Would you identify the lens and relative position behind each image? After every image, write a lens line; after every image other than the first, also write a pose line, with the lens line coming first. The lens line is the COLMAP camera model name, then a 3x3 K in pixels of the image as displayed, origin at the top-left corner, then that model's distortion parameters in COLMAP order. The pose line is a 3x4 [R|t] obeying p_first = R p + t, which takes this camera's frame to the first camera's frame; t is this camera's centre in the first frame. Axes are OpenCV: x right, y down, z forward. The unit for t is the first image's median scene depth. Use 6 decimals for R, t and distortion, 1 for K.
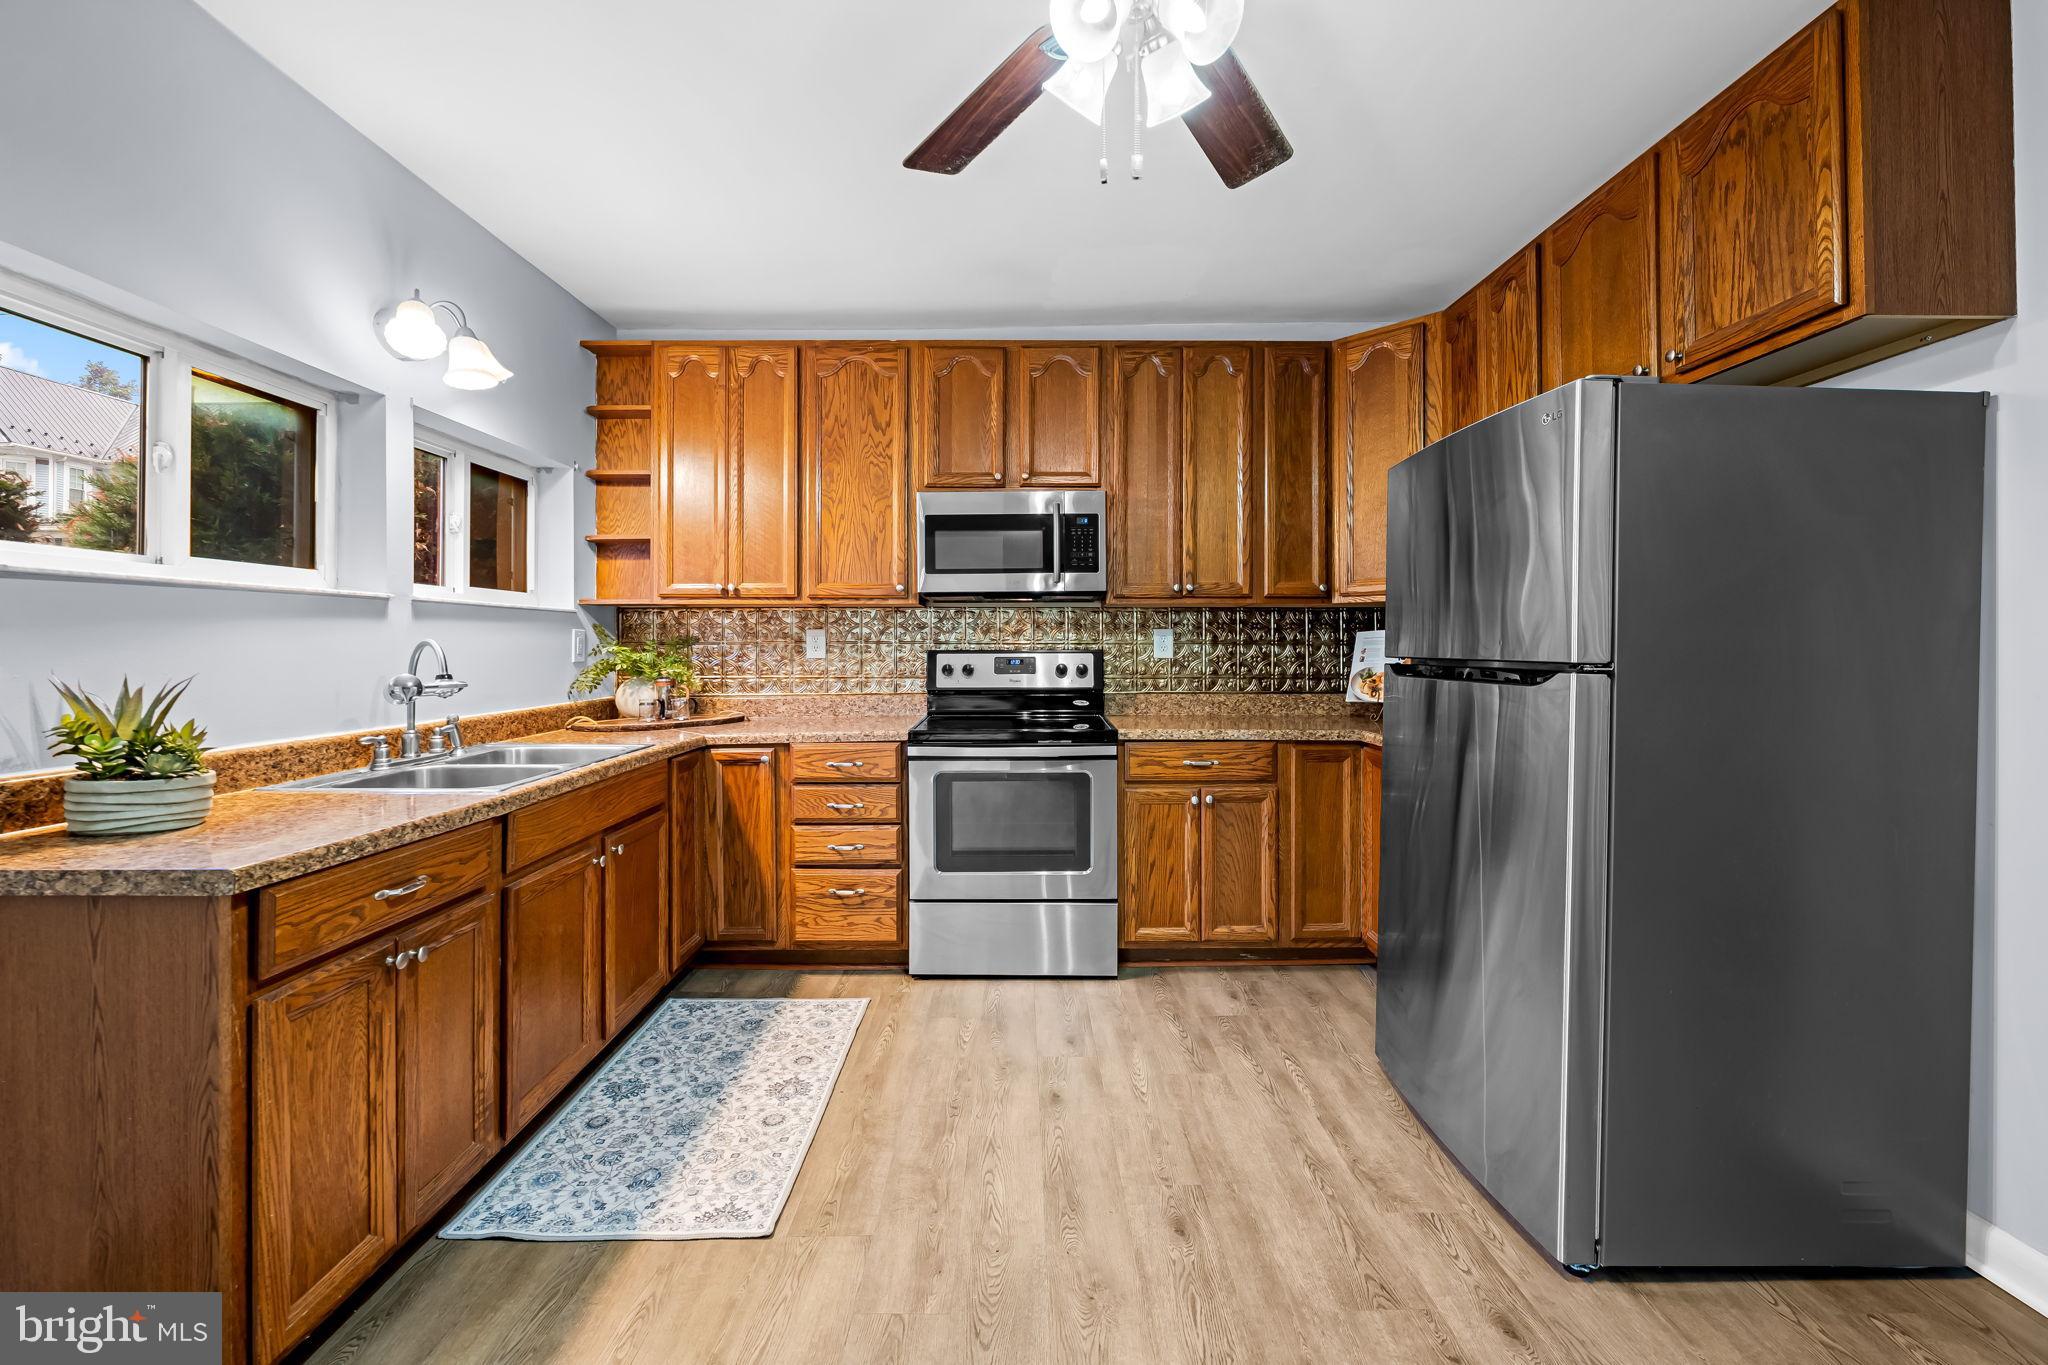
lens RADIAL K [[834.7, 0, 1027.4], [0, 834.7, 640.2], [0, 0, 1]] dist [-0.007307, 0.000931]
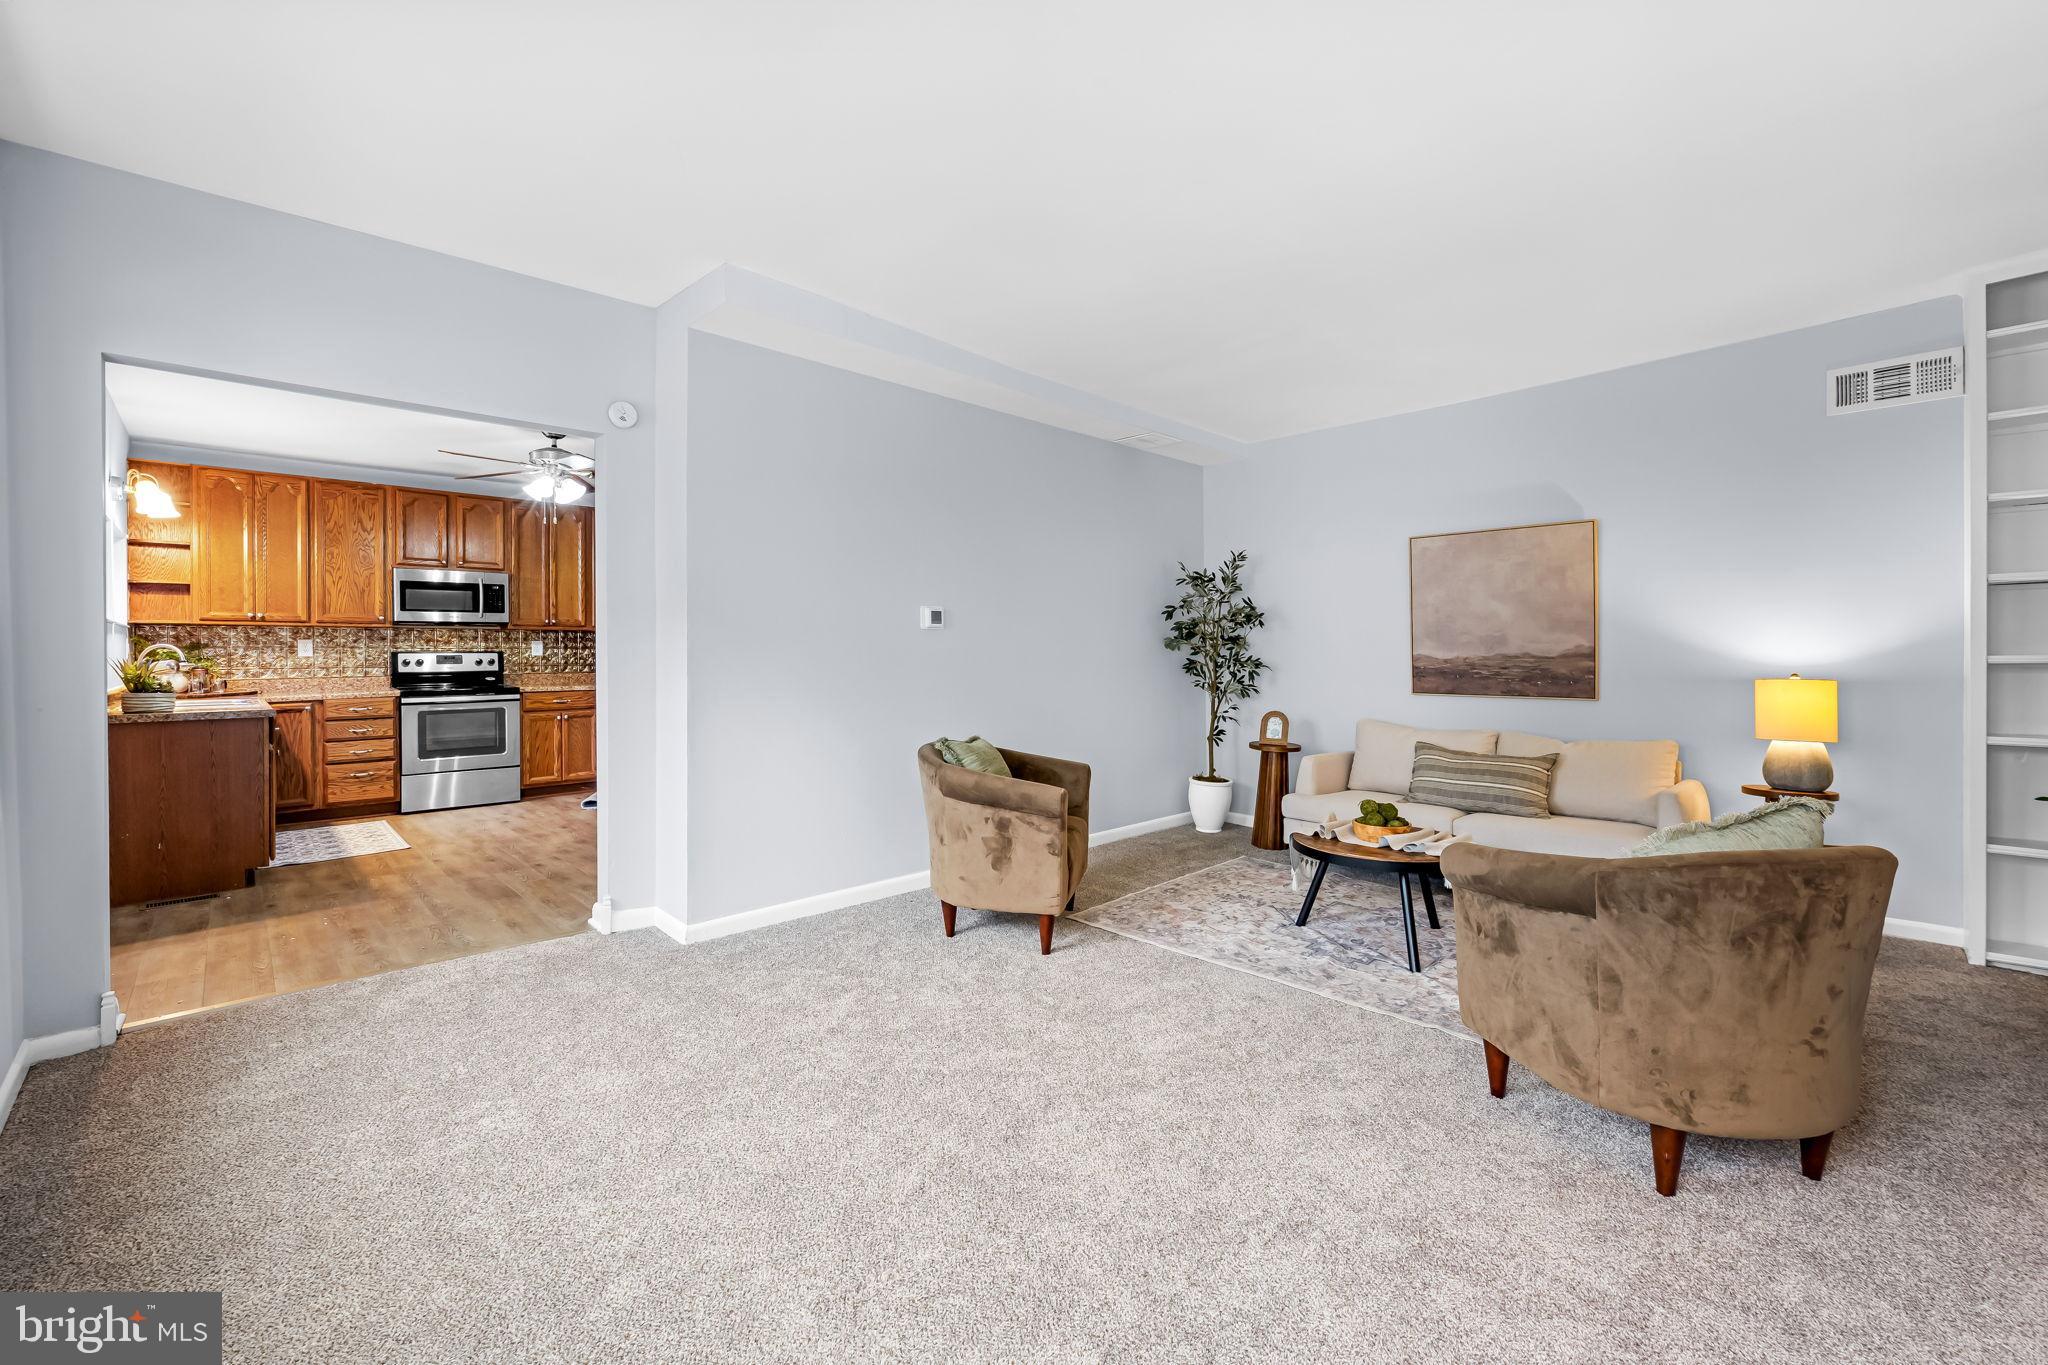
lens RADIAL K [[834.7, 0, 1031.0], [0, 834.7, 654.9], [0, 0, 1]] dist [-0.007307, 0.000931]
pose [[0.724005, -0.003598, 0.689785, -0.424654], [0.000036, 0.999987, 0.005178, 0.011404], [-0.689795, -0.003724, 0.723996, -1.492997]]
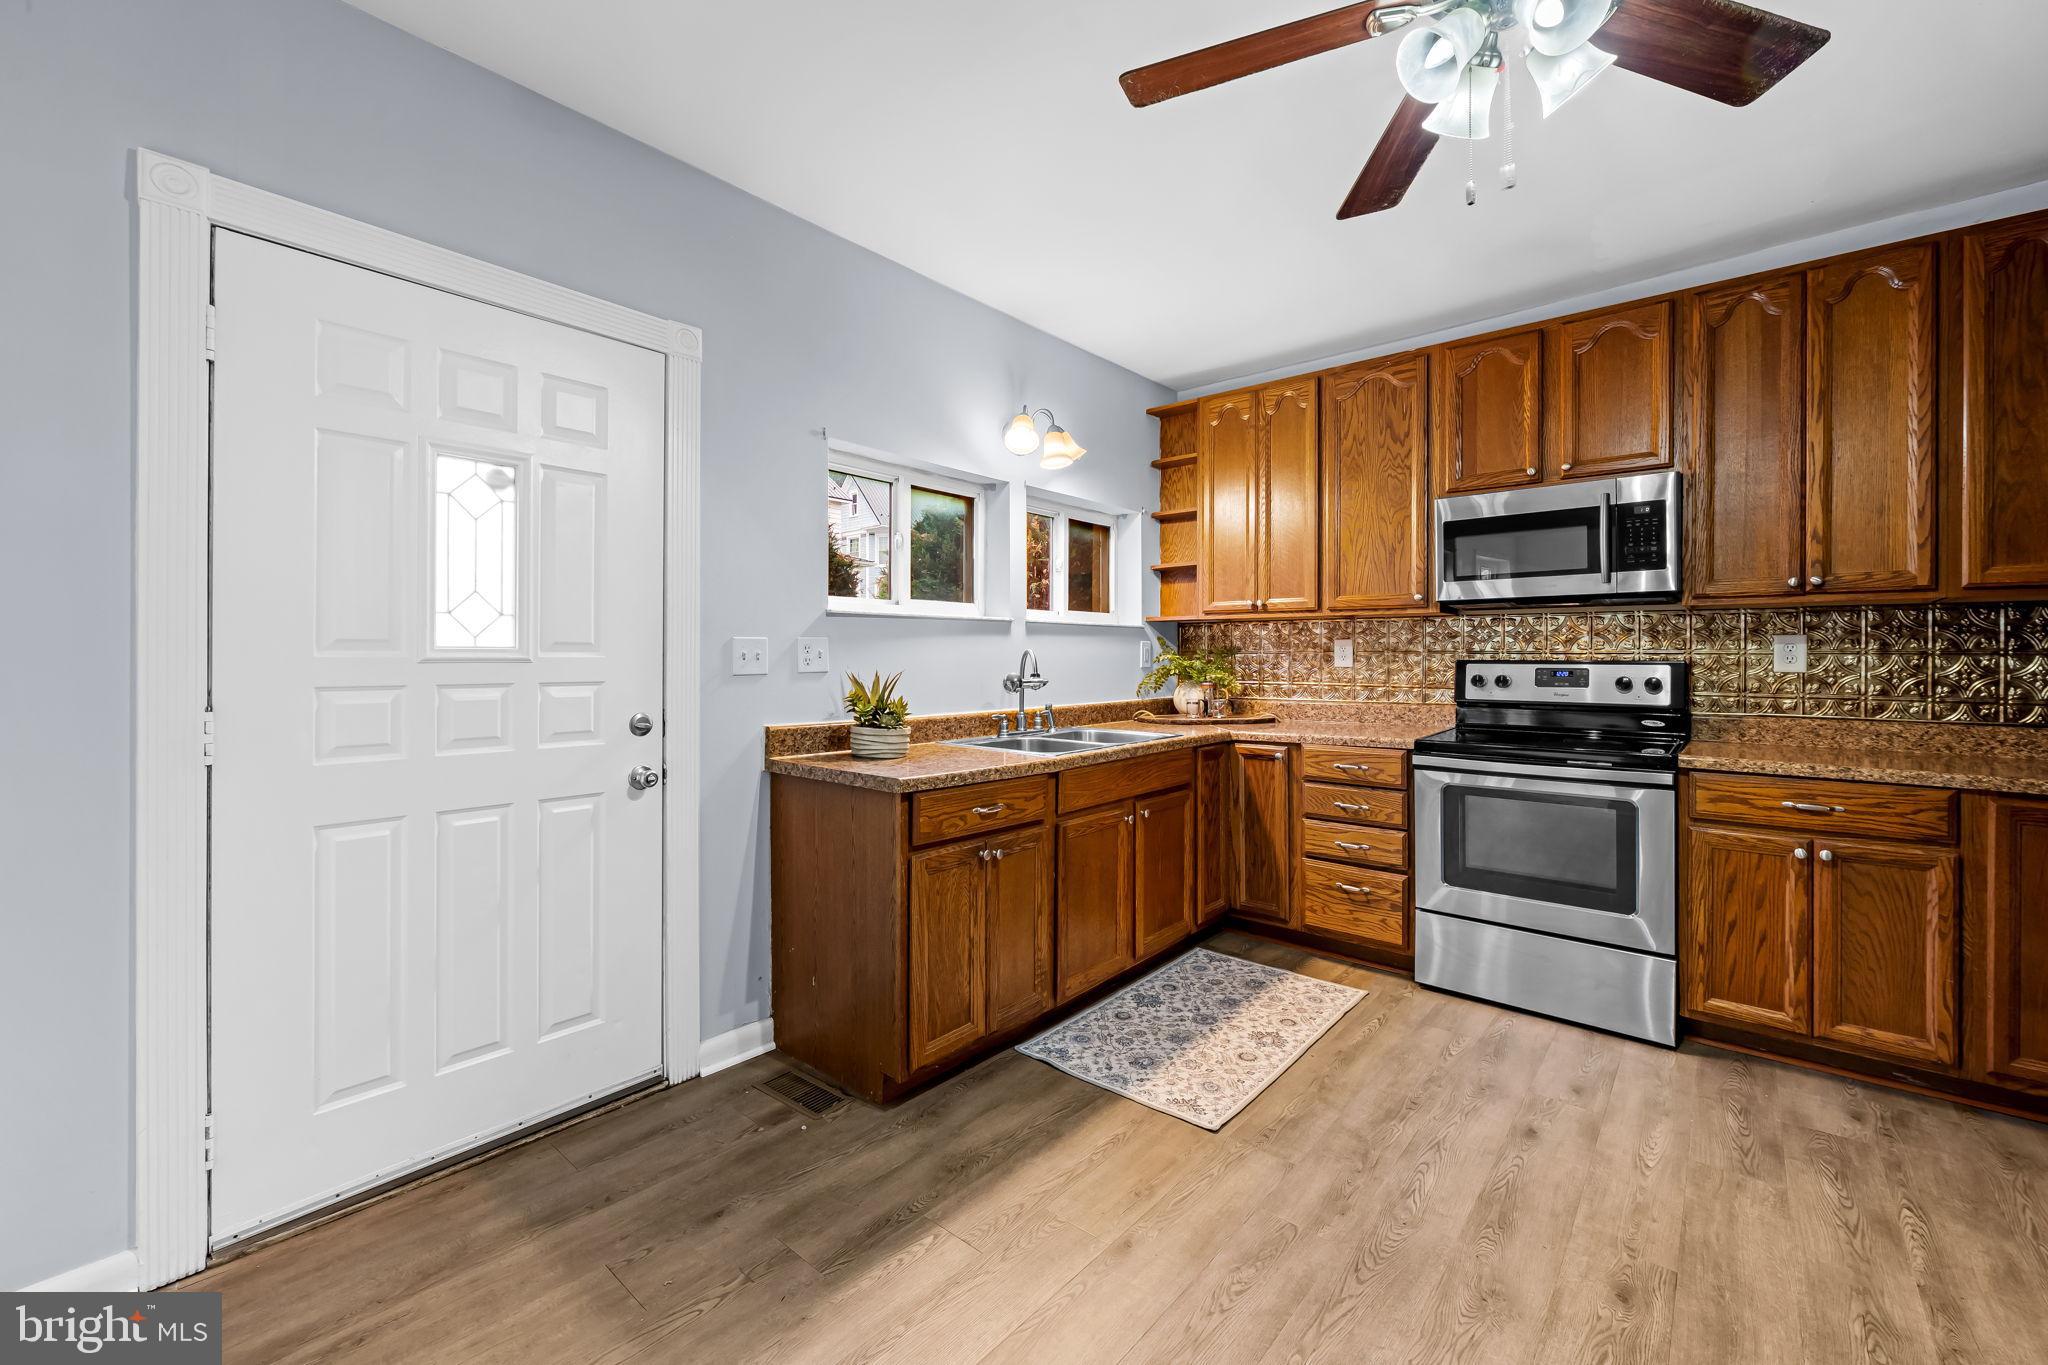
lens RADIAL K [[834.7, 0, 1025.3], [0, 834.7, 651.5], [0, 0, 1]] dist [-0.007307, 0.000931]
pose [[0.751362, 0.000382, -0.659890, 0.167941], [0.000478, 0.999999, 0.001123, 0.000982], [0.659890, -0.001159, 0.751361, -0.065255]]
